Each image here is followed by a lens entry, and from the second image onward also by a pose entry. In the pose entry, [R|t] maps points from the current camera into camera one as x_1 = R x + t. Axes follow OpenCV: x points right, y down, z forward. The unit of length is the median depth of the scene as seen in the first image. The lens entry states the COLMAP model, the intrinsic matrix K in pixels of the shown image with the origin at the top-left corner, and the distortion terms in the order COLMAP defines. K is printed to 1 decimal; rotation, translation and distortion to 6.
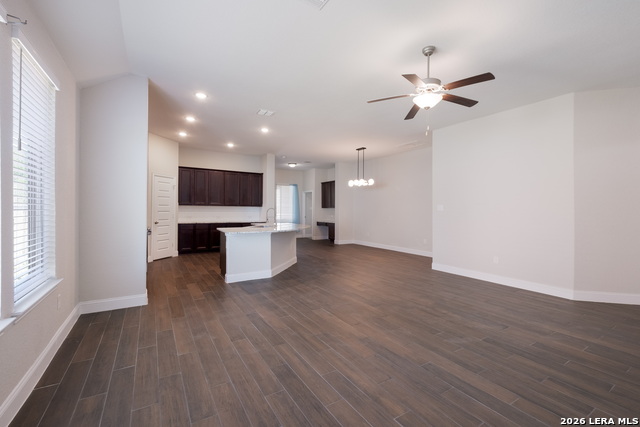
lens RADIAL K [[274.6, 0, 319.1], [0, 274.6, 206.6], [0, 0, 1]] dist [0.004368, -0.003460]
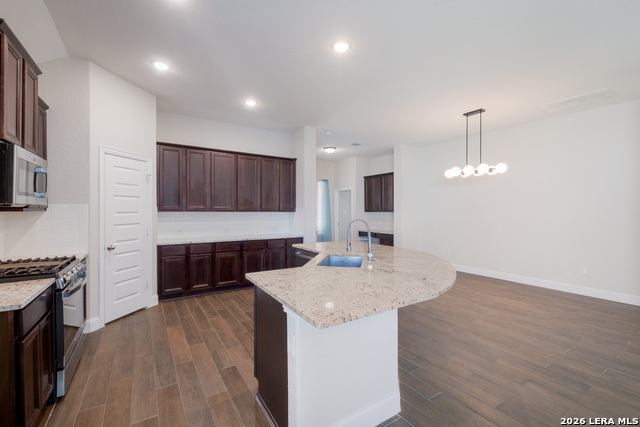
lens RADIAL K [[274.6, 0, 317.7], [0, 274.6, 211.9], [0, 0, 1]] dist [0.004368, -0.003460]
pose [[0.999815, -0.006596, 0.018065, -0.204760], [0.006309, 0.999854, 0.015890, -0.011498], [-0.018167, -0.015773, 0.999711, 0.452409]]
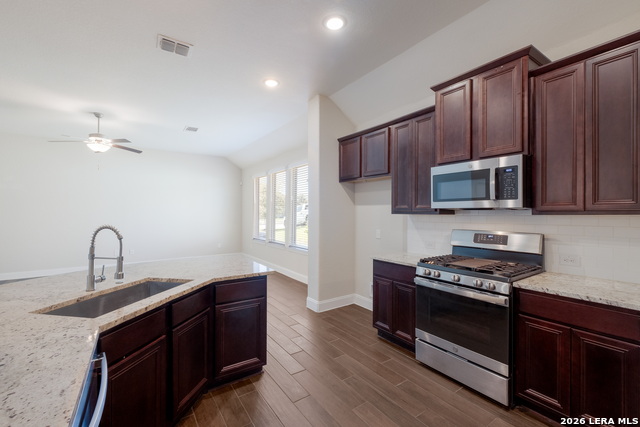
lens RADIAL K [[274.6, 0, 318.8], [0, 274.6, 212.1], [0, 0, 1]] dist [0.004368, -0.003460]
pose [[-0.998695, -0.009156, -0.050243, -0.310779], [-0.008661, 0.999912, -0.010073, -0.007064], [0.050331, -0.009625, -0.998686, 1.064017]]
